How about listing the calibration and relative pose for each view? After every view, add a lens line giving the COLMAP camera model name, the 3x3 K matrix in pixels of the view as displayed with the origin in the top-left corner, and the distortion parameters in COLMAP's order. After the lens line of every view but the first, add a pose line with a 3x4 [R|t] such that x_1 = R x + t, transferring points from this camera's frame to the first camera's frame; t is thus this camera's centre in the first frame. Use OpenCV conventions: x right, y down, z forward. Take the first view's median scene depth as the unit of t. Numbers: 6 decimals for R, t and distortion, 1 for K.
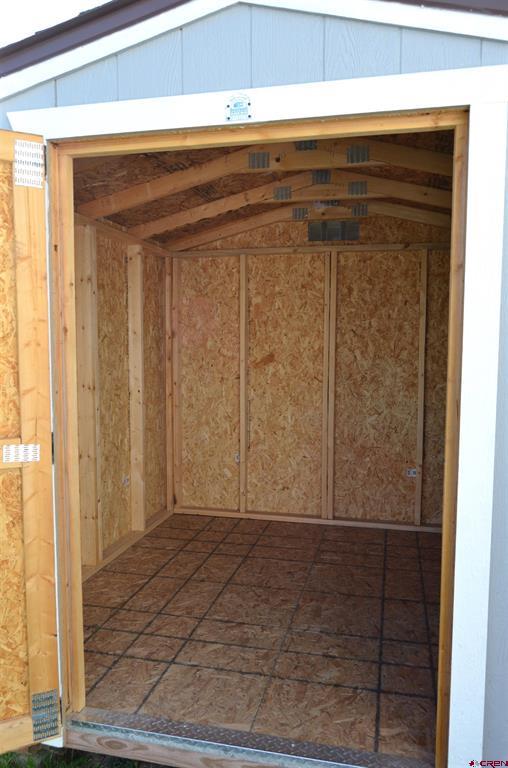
lens RADIAL K [[591.6, 0, 254.1], [0, 591.6, 390.9], [0, 0, 1]] dist [-0.006989, -0.005756]
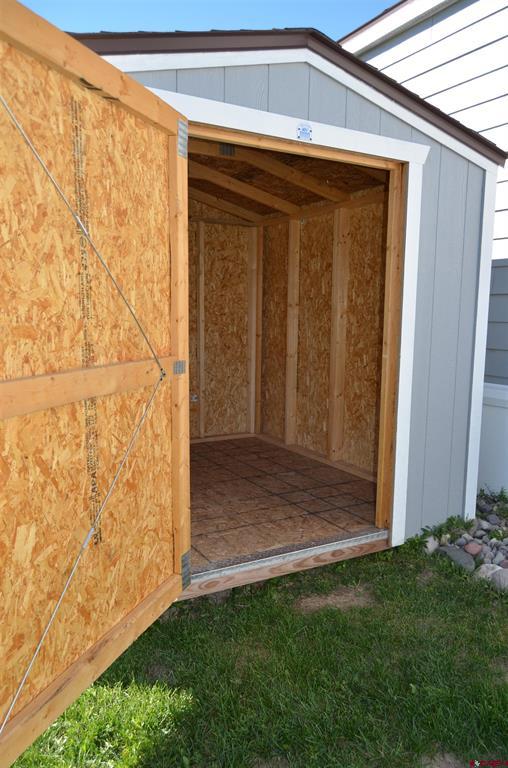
lens RADIAL K [[591.6, 0, 254.1], [0, 591.6, 390.9], [0, 0, 1]] dist [-0.006989, -0.005756]
pose [[0.731673, -0.086945, 0.676088, -1.055302], [0.044135, 0.995794, 0.080295, 0.054091], [-0.680225, -0.028910, 0.732433, -0.047907]]
